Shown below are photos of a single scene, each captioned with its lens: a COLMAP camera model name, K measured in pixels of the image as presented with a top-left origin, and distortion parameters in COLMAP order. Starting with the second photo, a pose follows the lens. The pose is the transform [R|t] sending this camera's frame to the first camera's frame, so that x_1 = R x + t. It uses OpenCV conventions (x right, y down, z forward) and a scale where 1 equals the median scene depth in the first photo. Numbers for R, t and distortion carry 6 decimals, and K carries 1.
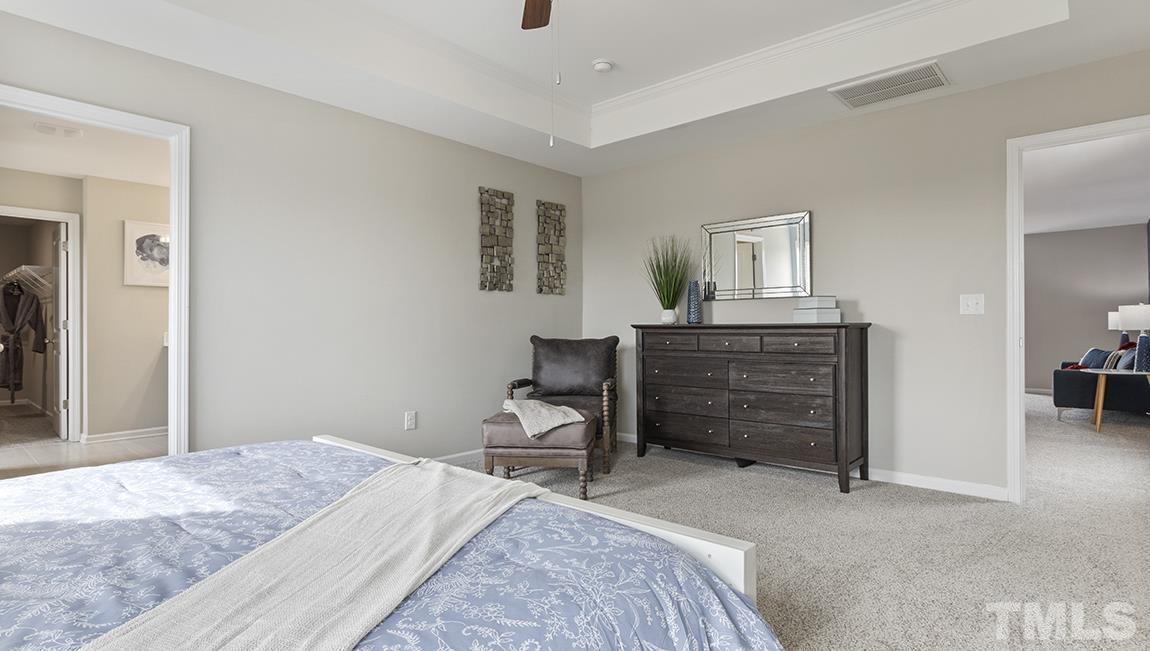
lens RADIAL K [[585.6, 0, 573.2], [0, 585.6, 321.0], [0, 0, 1]] dist [0.006251, -0.001521]
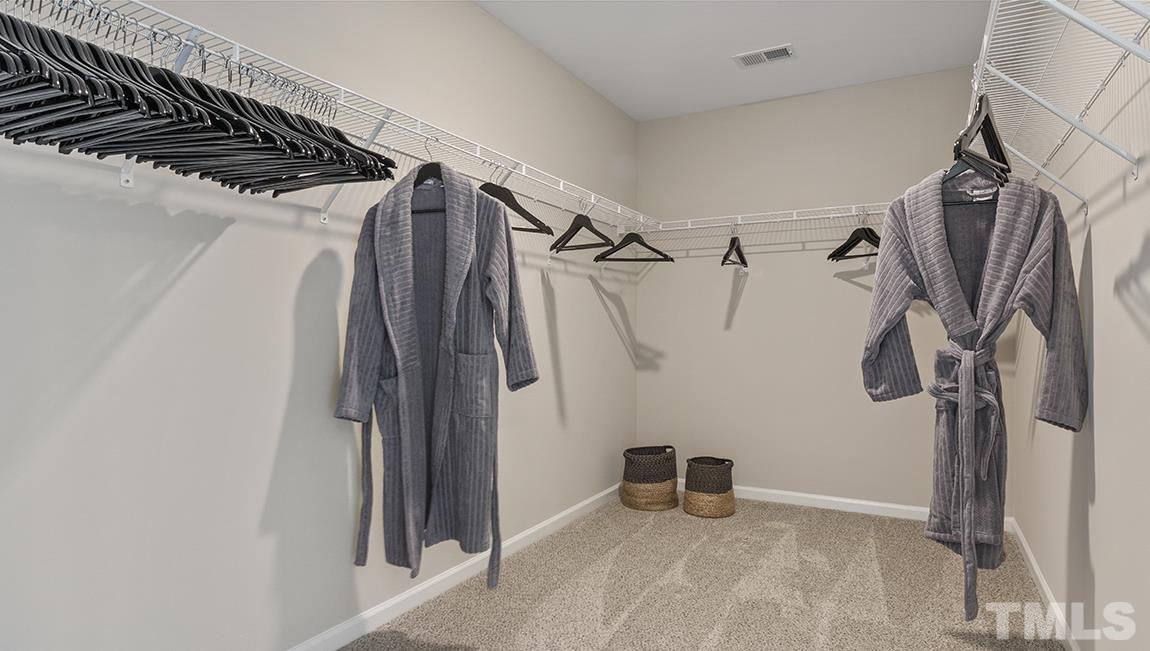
lens RADIAL K [[643.8, 0, 574.2], [0, 643.8, 325.3], [0, 0, 1]] dist [0.000652, 0.000541]
pose [[0.231277, -0.001876, -0.972886, -0.720445], [0.001099, 0.999998, -0.001667, 0.011664], [0.972887, -0.000684, 0.231278, 0.767788]]
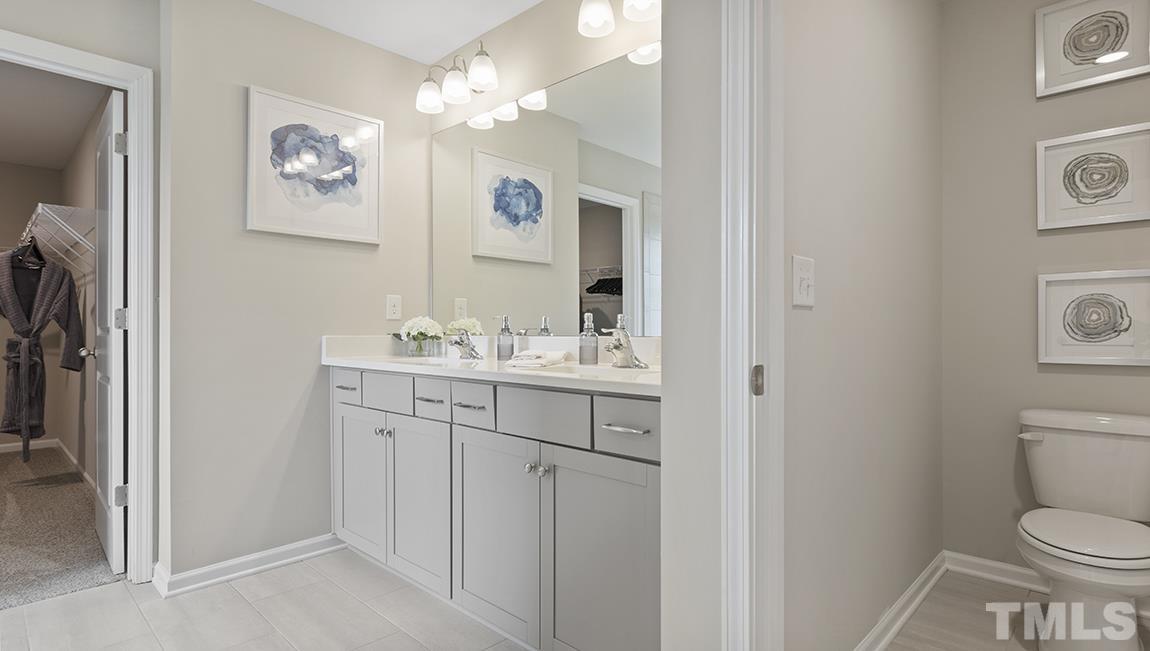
lens RADIAL K [[585.6, 0, 578.6], [0, 585.6, 325.9], [0, 0, 1]] dist [0.006251, -0.001521]
pose [[0.999199, 0.002523, -0.039934, -0.405915], [-0.002620, 0.999994, -0.002384, 0.010752], [0.039928, 0.002487, 0.999199, 0.461794]]
